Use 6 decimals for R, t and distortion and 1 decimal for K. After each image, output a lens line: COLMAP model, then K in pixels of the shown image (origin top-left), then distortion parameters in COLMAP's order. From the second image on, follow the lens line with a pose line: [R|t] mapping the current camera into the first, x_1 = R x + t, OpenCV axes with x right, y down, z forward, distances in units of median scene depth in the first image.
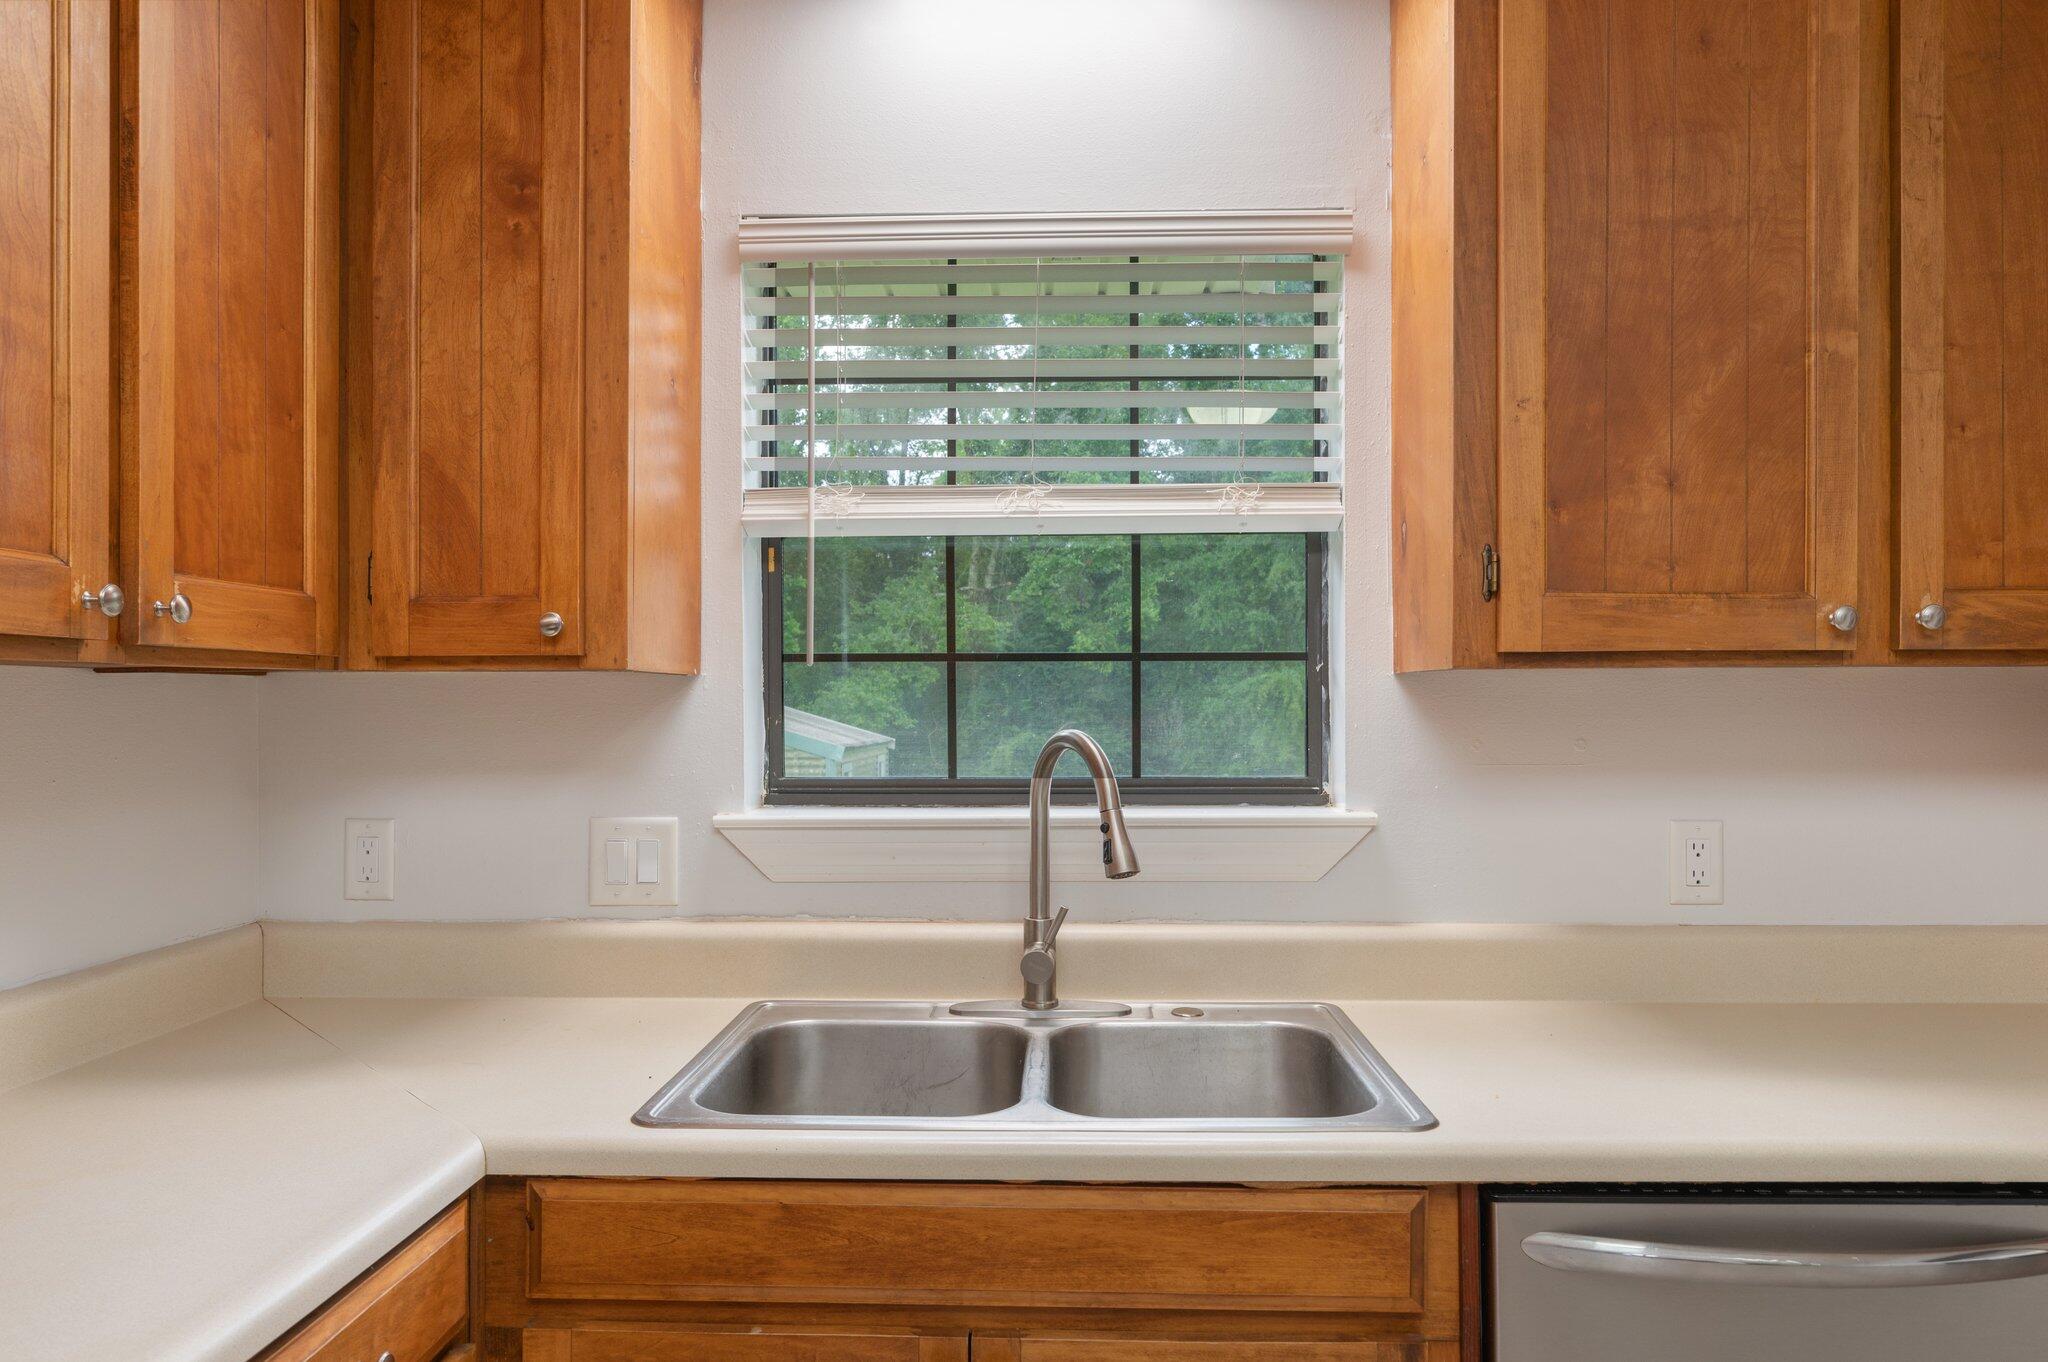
lens RADIAL K [[1331.9, 0, 1025.2], [0, 1331.9, 695.6], [0, 0, 1]] dist [-0.003677, 0.001434]
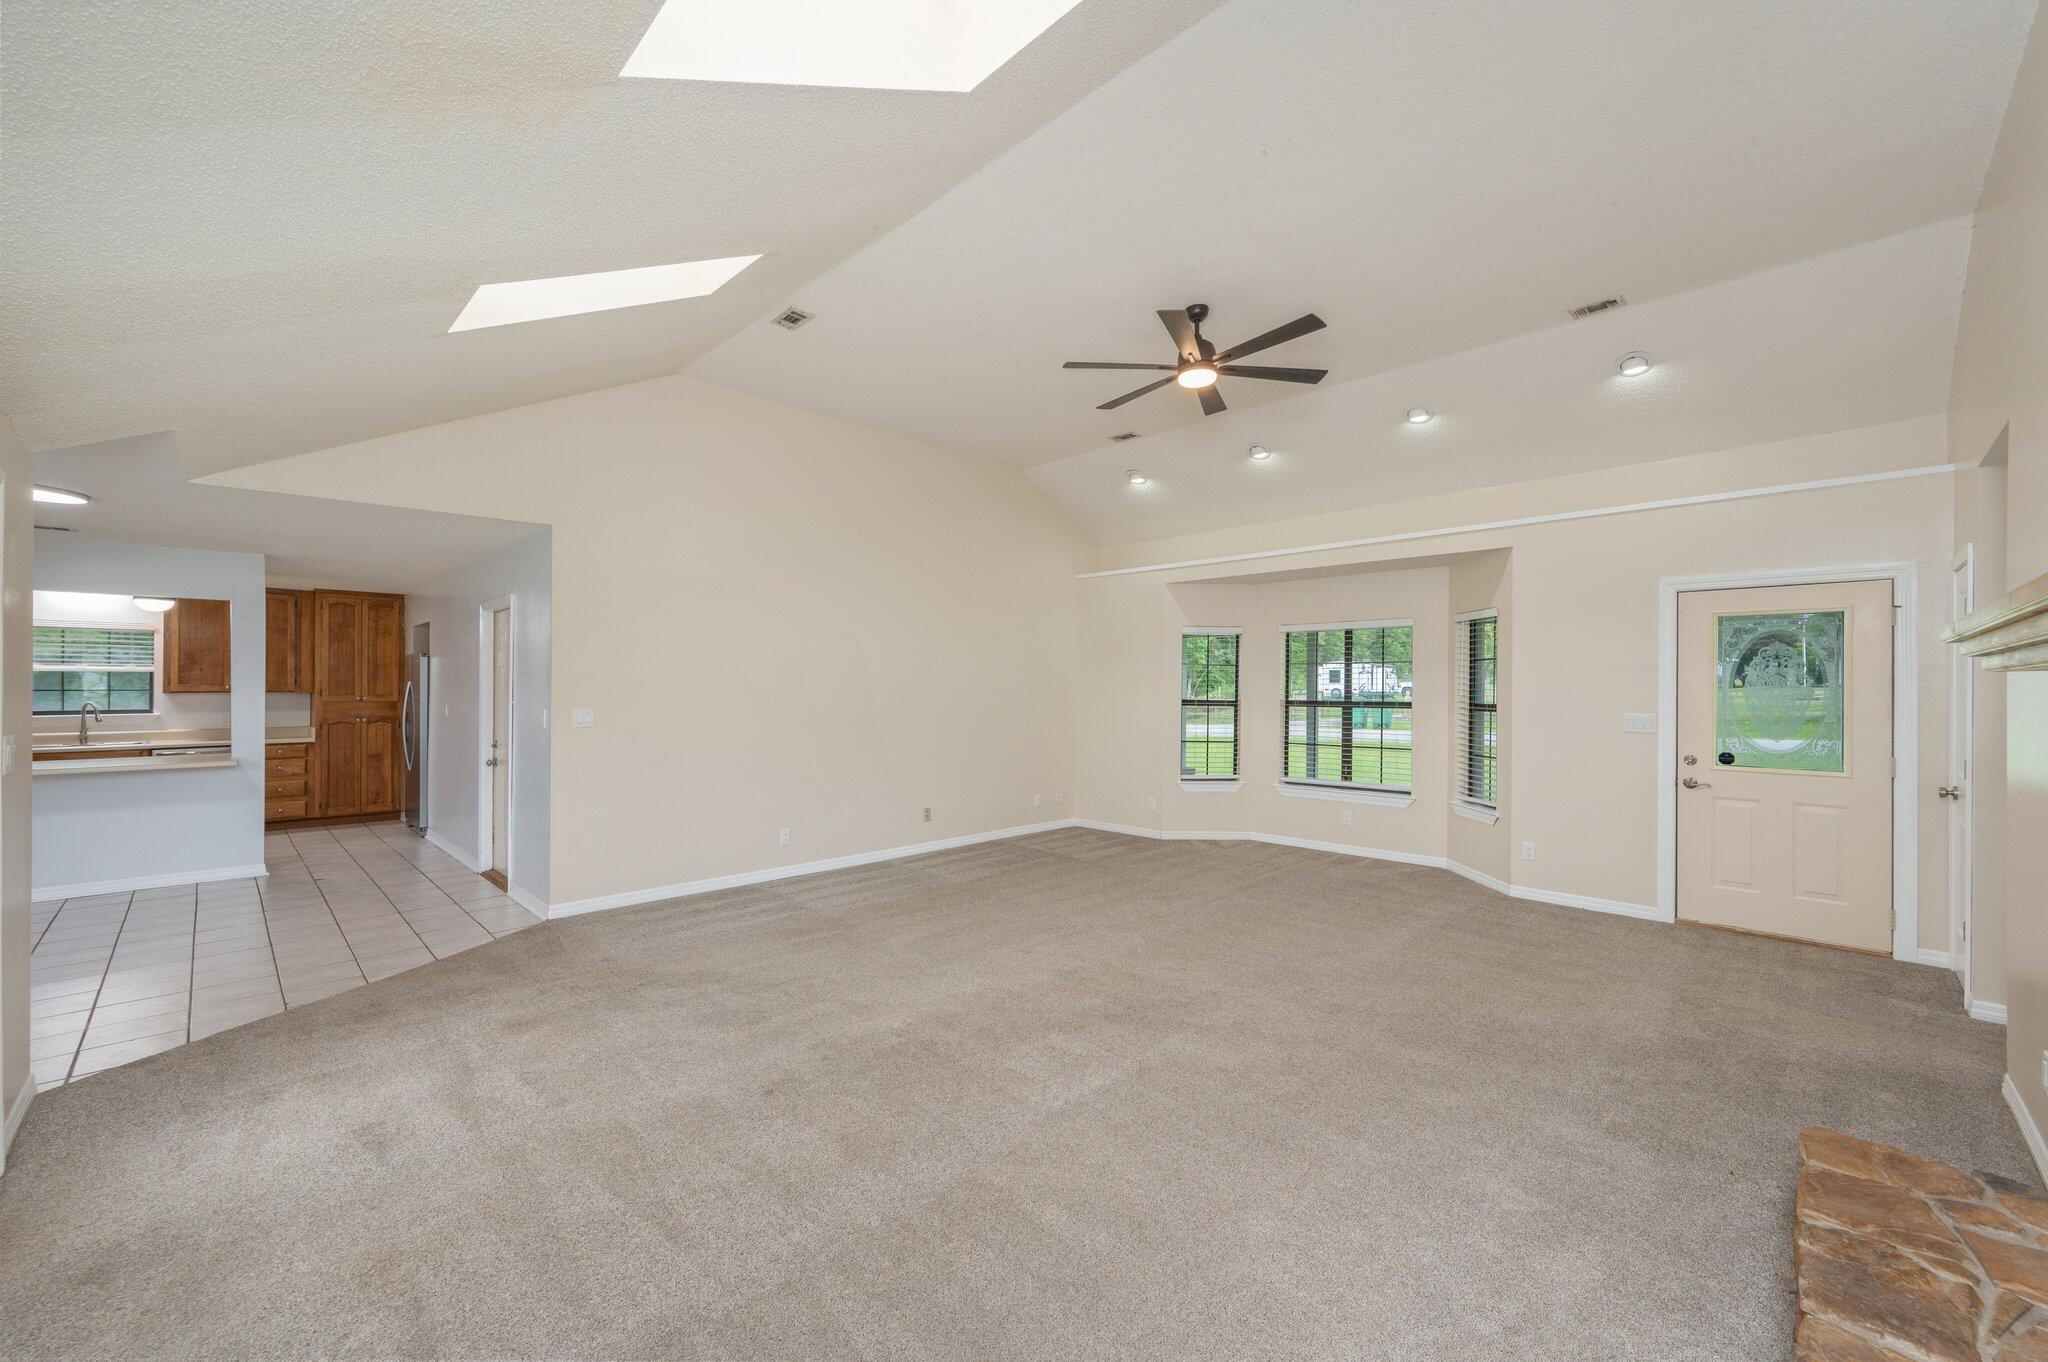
lens RADIAL K [[806.1, 0, 1024.0], [0, 806.1, 681.0], [0, 0, 1]] dist [0.000158, 0.000005]
pose [[0.680697, 0.002819, 0.732559, 0.302882], [-0.001039, 0.999995, -0.002884, -0.089188], [-0.732564, 0.001202, 0.680697, -6.039258]]
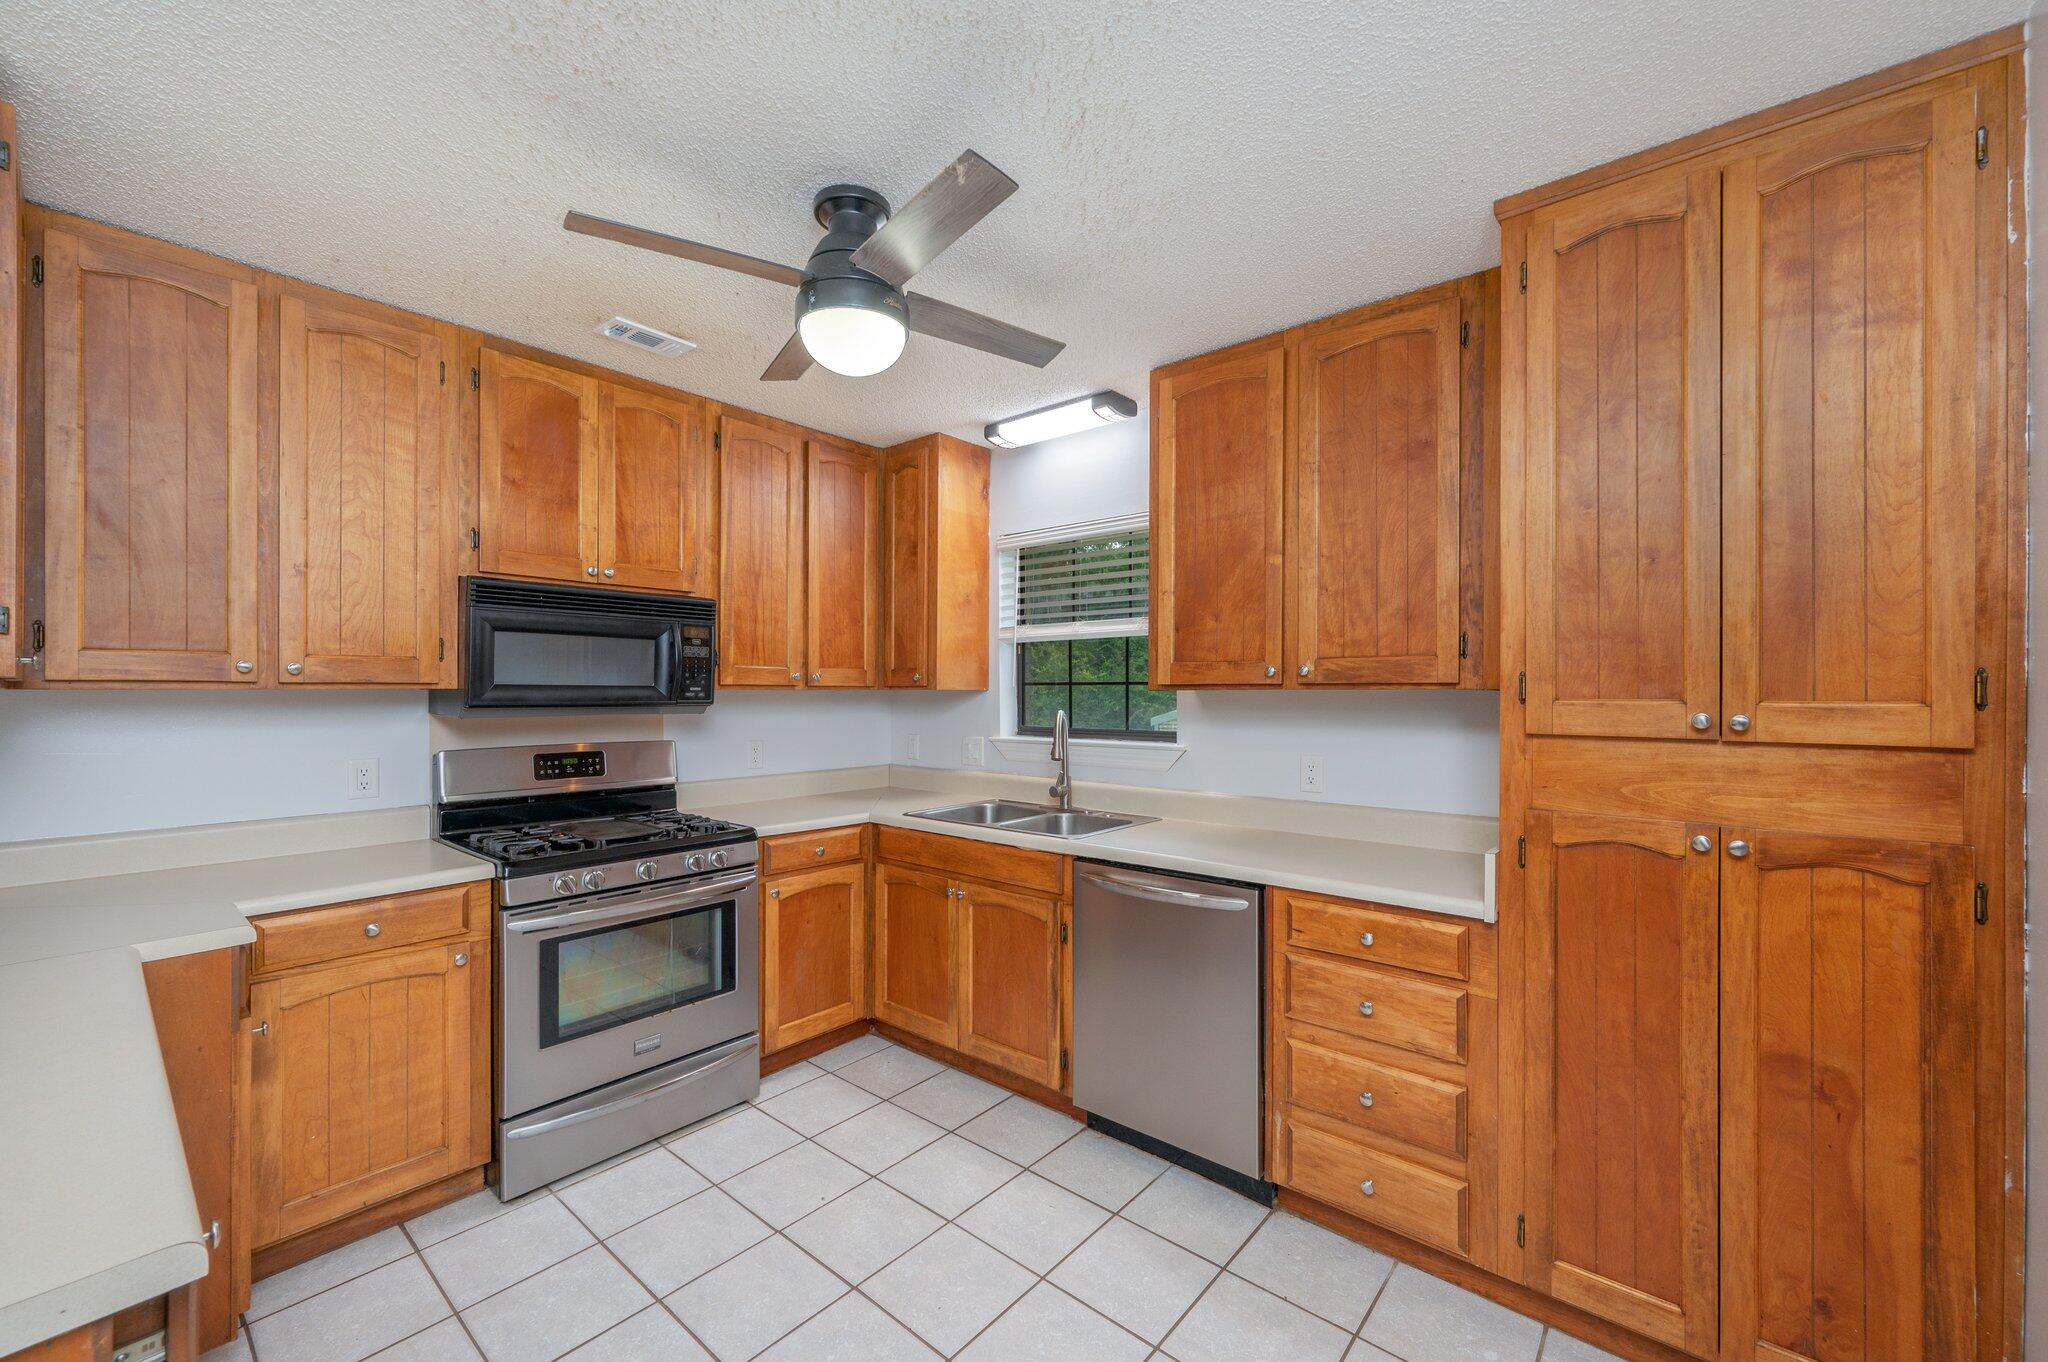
lens RADIAL K [[814.2, 0, 1023.4], [0, 814.2, 687.1], [0, 0, 1]] dist [-0.001449, -0.000158]
pose [[0.781451, -0.000178, -0.623966, 1.178533], [-0.000508, 0.999999, -0.000922, -0.025485], [0.623966, 0.001038, 0.781451, -0.474619]]
